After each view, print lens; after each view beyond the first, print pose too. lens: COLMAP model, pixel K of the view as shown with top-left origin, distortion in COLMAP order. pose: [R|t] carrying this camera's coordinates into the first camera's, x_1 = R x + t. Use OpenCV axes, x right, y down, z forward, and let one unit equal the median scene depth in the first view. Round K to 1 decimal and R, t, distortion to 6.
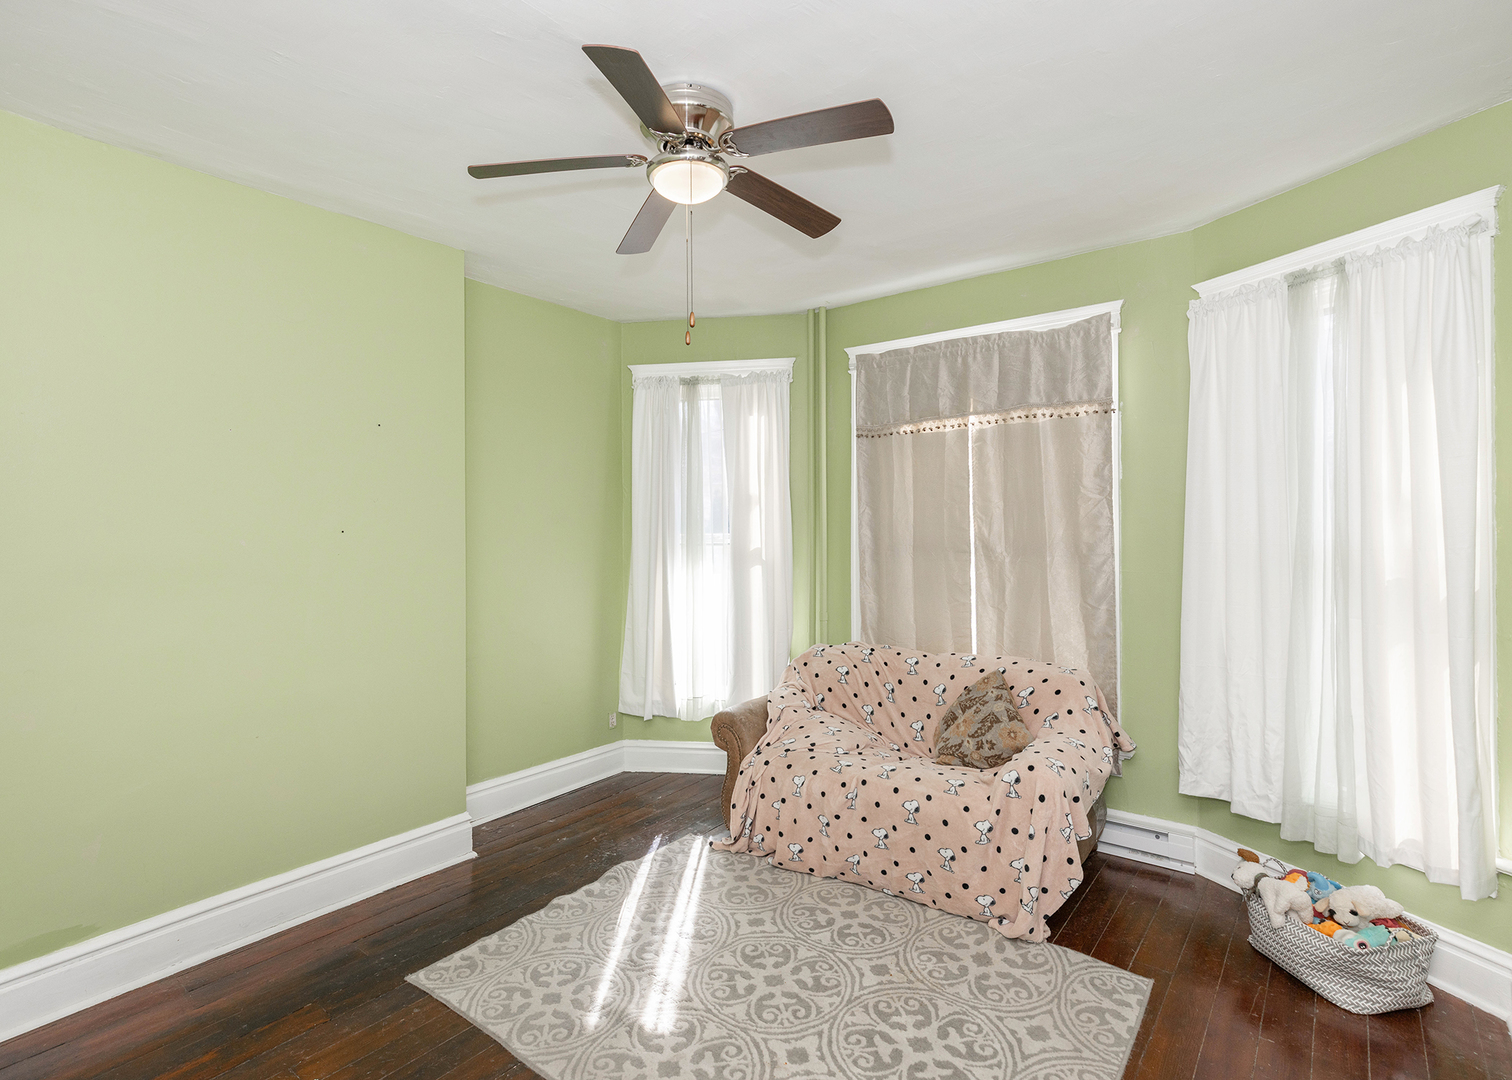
lens RADIAL K [[749.3, 0, 764.6], [0, 749.3, 524.4], [0, 0, 1]] dist [0.012804, -0.001953]
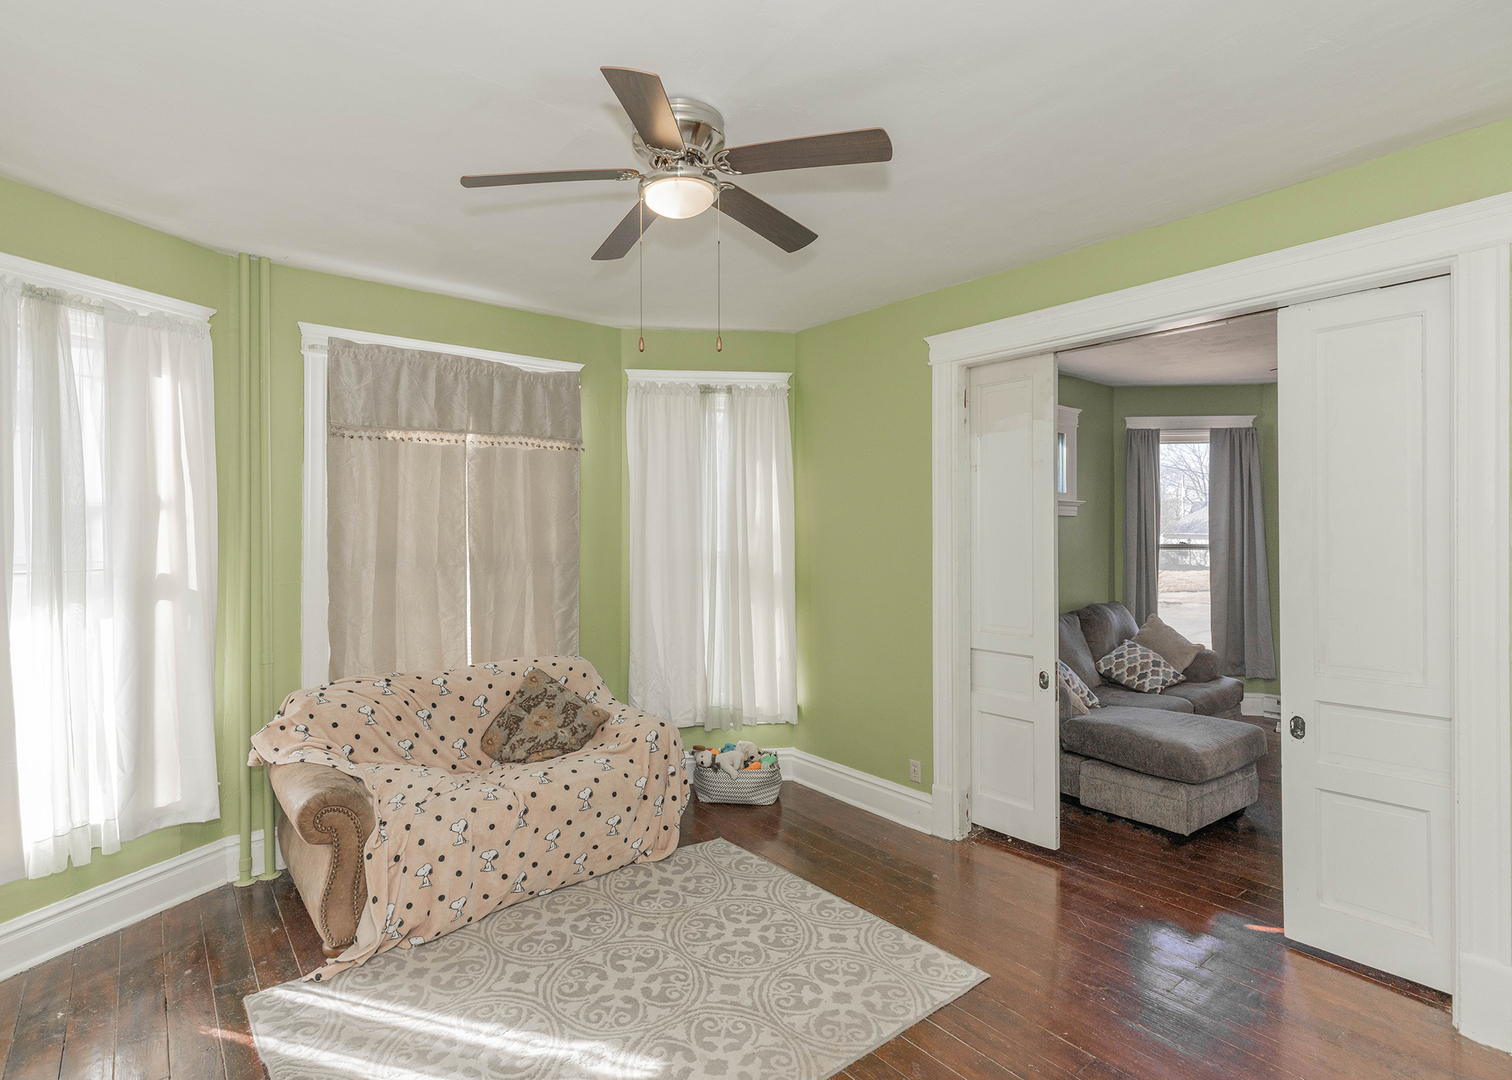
lens RADIAL K [[749.3, 0, 695.2], [0, 749.3, 536.8], [0, 0, 1]] dist [0.012804, -0.001953]
pose [[0.274470, -0.000774, 0.961595, -0.694759], [-0.001292, 0.999998, 0.001173, -0.004856], [-0.961595, -0.001564, 0.274469, 0.457625]]
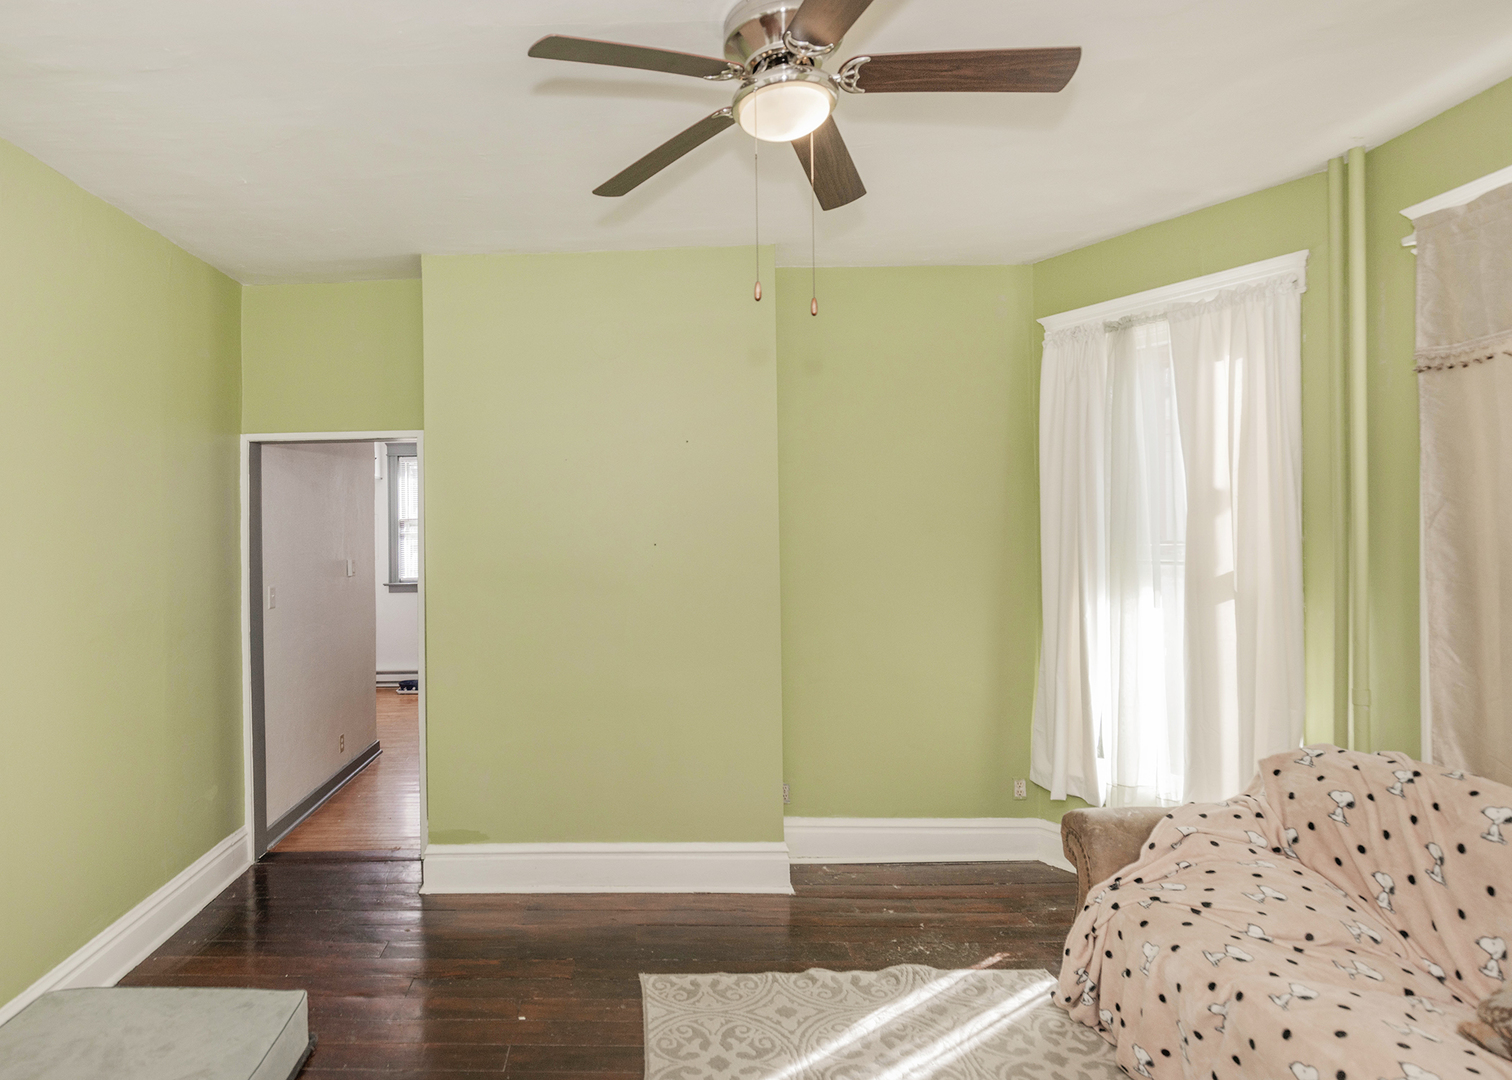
lens RADIAL K [[840.3, 0, 602.2], [0, 840.3, 533.2], [0, 0, 1]] dist [-0.003534, 0.000880]
pose [[0.583898, 0.002460, -0.811824, 0.326222], [0.011181, 0.999876, 0.011071, -0.018185], [0.811750, -0.015542, 0.583798, 0.214323]]
